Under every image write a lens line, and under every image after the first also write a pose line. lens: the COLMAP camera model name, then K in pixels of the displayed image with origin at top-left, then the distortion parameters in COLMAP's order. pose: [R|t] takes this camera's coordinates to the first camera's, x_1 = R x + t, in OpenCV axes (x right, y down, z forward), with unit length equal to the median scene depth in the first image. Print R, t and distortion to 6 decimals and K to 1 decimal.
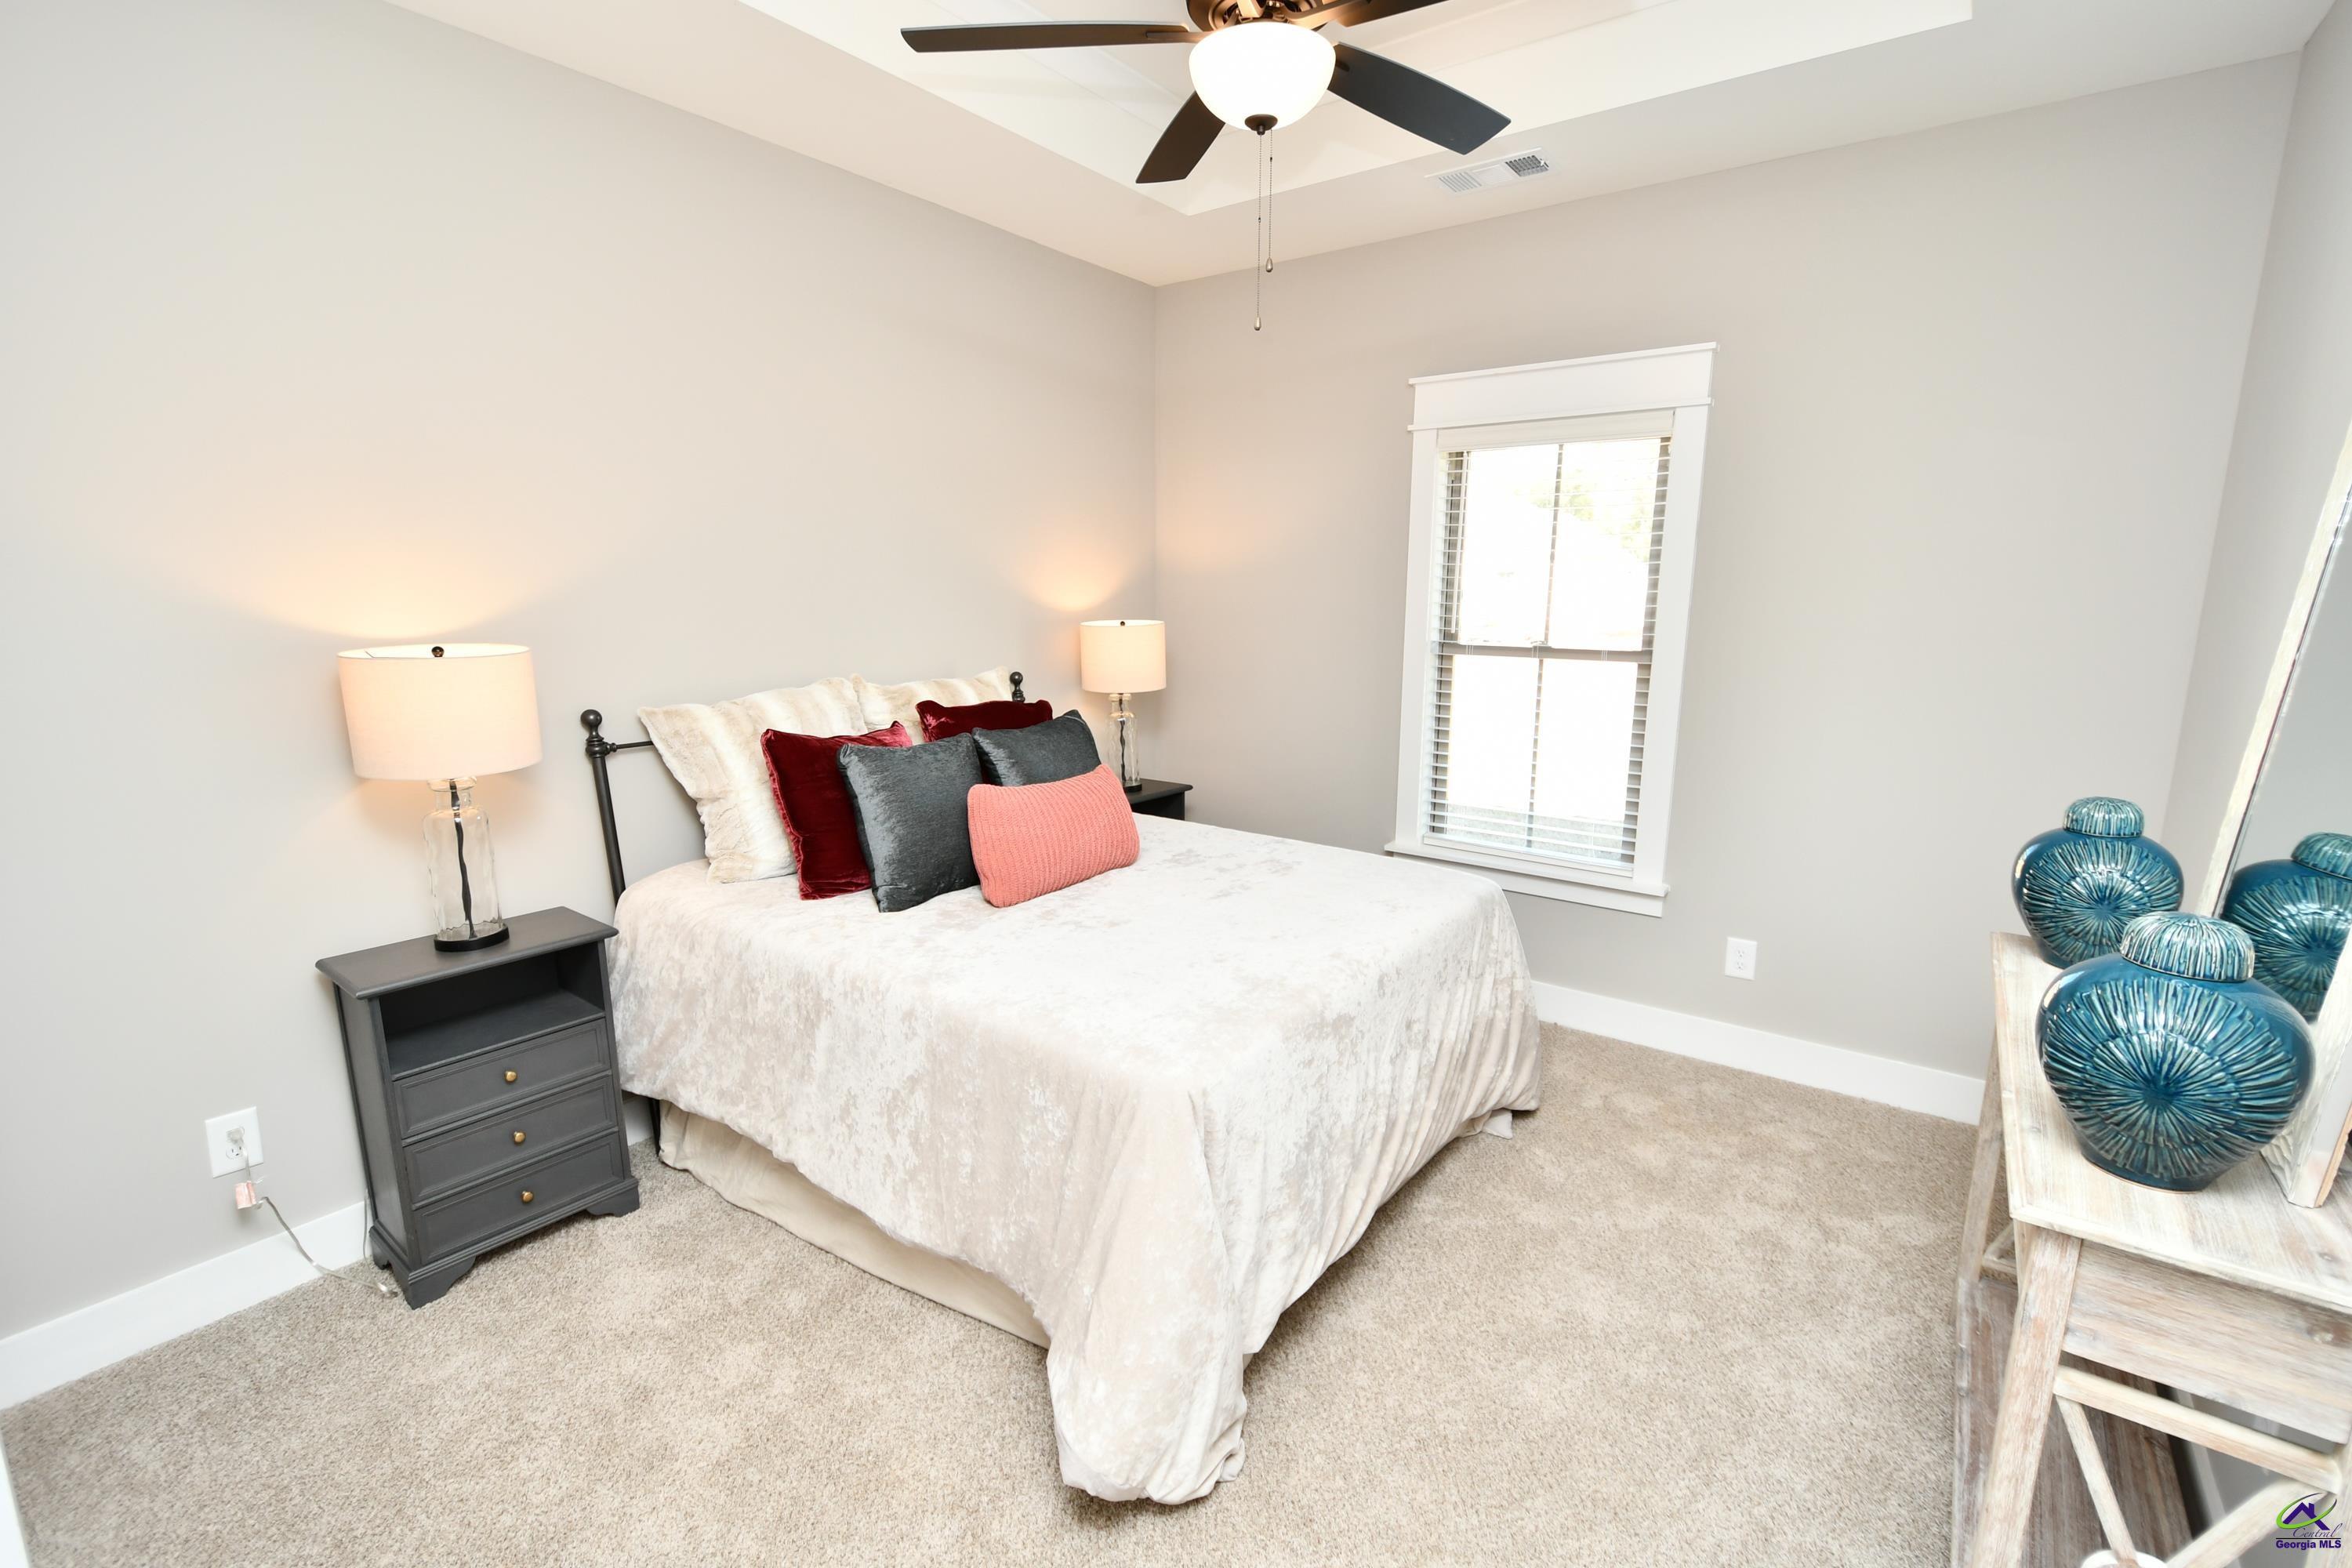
lens RADIAL K [[1051.3, 0, 1219.7], [0, 1051.3, 786.4], [0, 0, 1]] dist [0.002321, -0.000057]
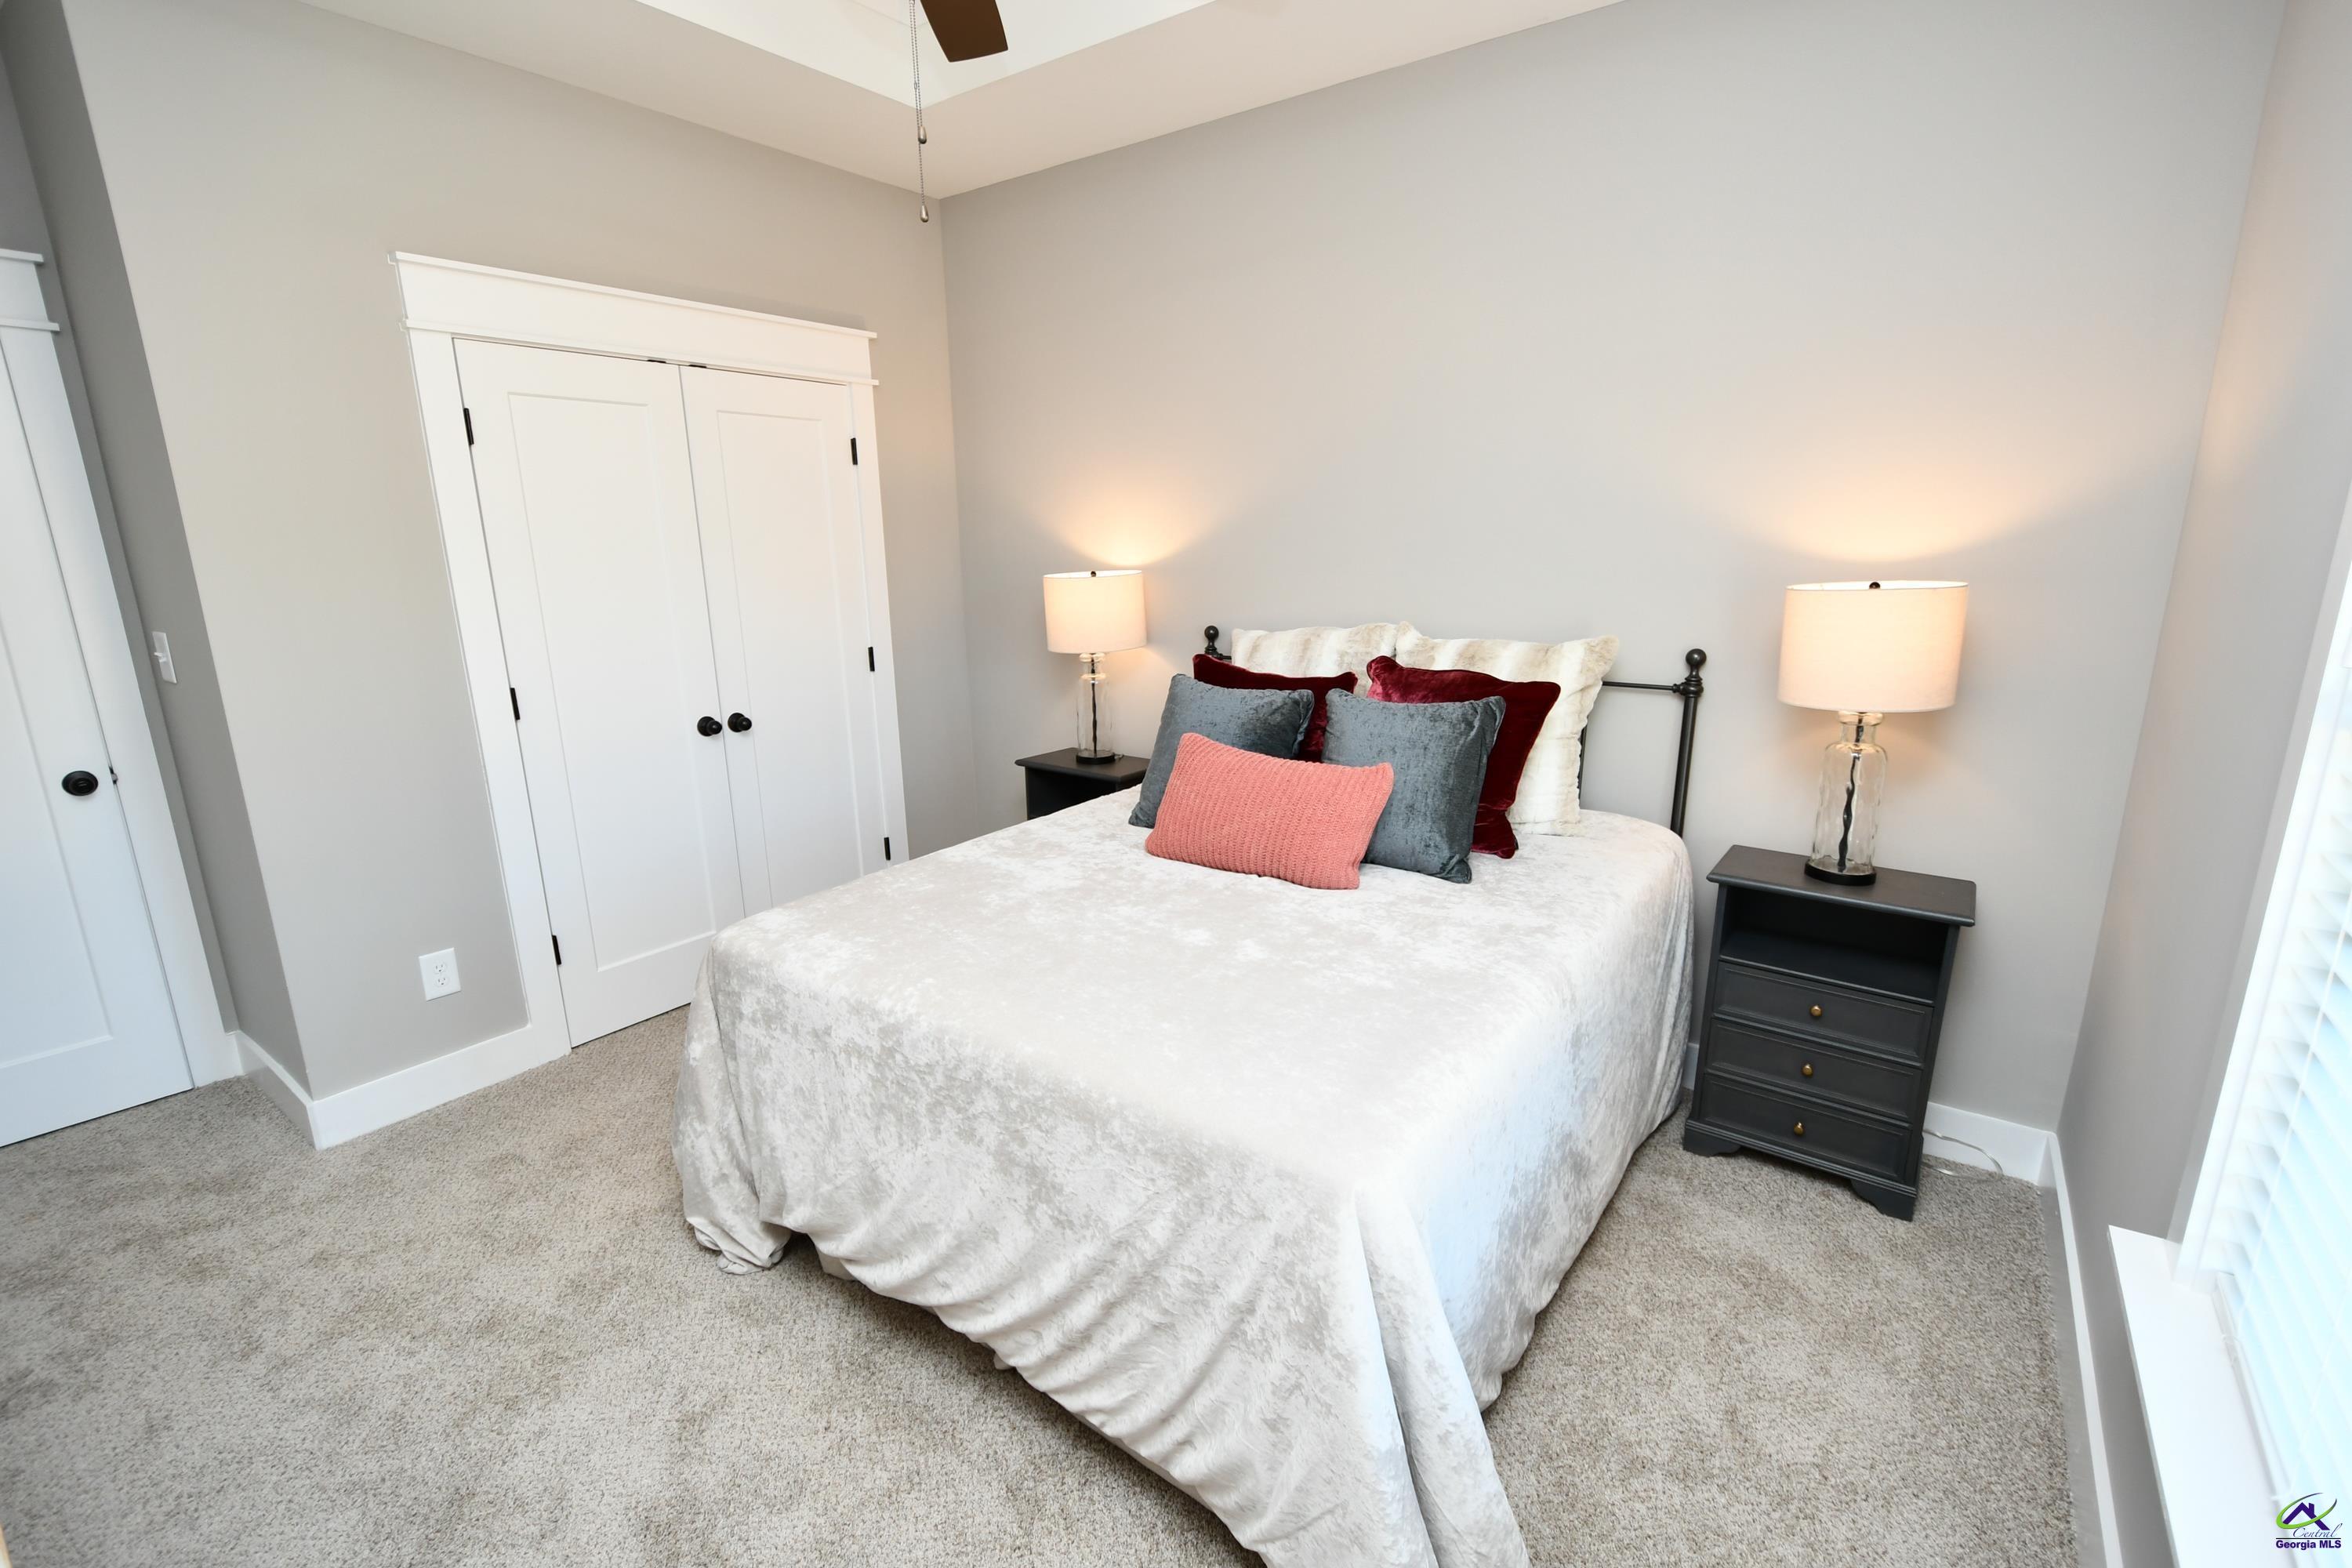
lens RADIAL K [[1055.4, 0, 1189.3], [0, 1055.4, 781.5], [0, 0, 1]] dist [0.002927, -0.005359]
pose [[0.009438, 0.238547, -0.971085, 0.257154], [-0.176684, 0.956247, 0.233184, -0.066393], [0.984222, 0.169375, 0.051172, 0.329360]]
